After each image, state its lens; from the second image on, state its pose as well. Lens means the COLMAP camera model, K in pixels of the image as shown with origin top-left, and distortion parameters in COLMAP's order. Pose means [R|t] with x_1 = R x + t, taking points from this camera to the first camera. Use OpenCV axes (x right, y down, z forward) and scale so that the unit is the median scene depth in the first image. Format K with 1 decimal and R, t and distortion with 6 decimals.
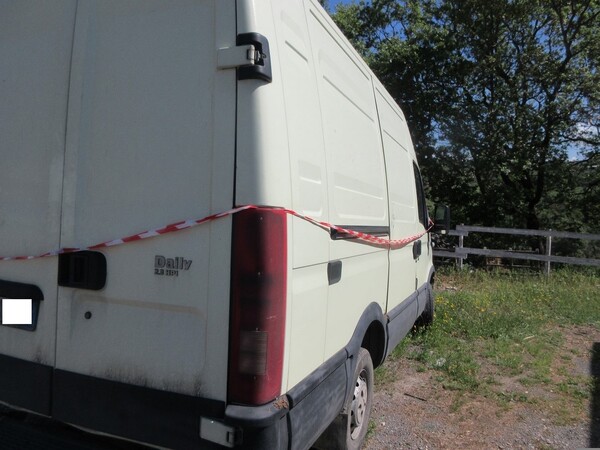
lens RADIAL K [[441.0, 0, 302.5], [0, 441.0, 222.8], [0, 0, 1]] dist [0.001904, 0.003185]
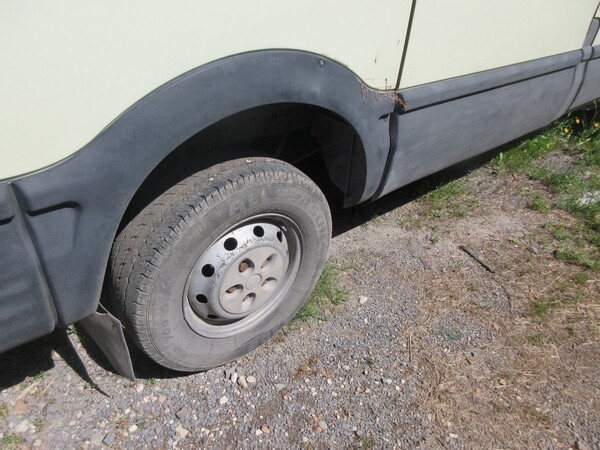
lens RADIAL K [[441.0, 0, 299.9], [0, 441.0, 225.6], [0, 0, 1]] dist [0.001904, 0.003185]
pose [[0.894688, 0.255685, -0.366278, 0.525825], [-0.022950, 0.845206, 0.533947, 0.187159], [0.446102, -0.469310, 0.762064, 1.115687]]
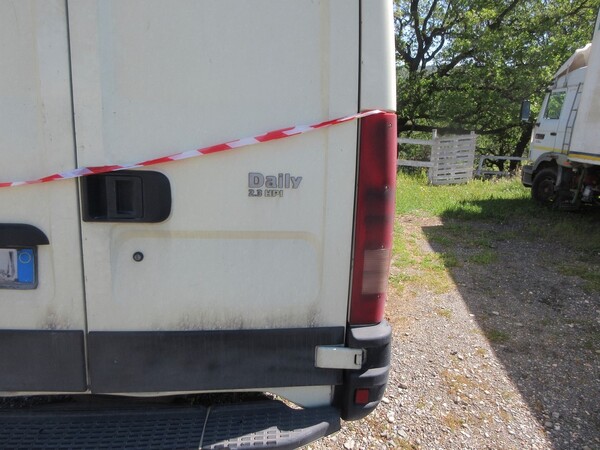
lens RADIAL K [[441.0, 0, 300.0], [0, 441.0, 226.9], [0, 0, 1]] dist [0.001904, 0.003185]
pose [[0.887319, -0.097353, 0.450763, -0.604942], [-0.005352, 0.975223, 0.221158, -0.005304], [-0.461124, -0.198651, 0.864813, 0.254796]]
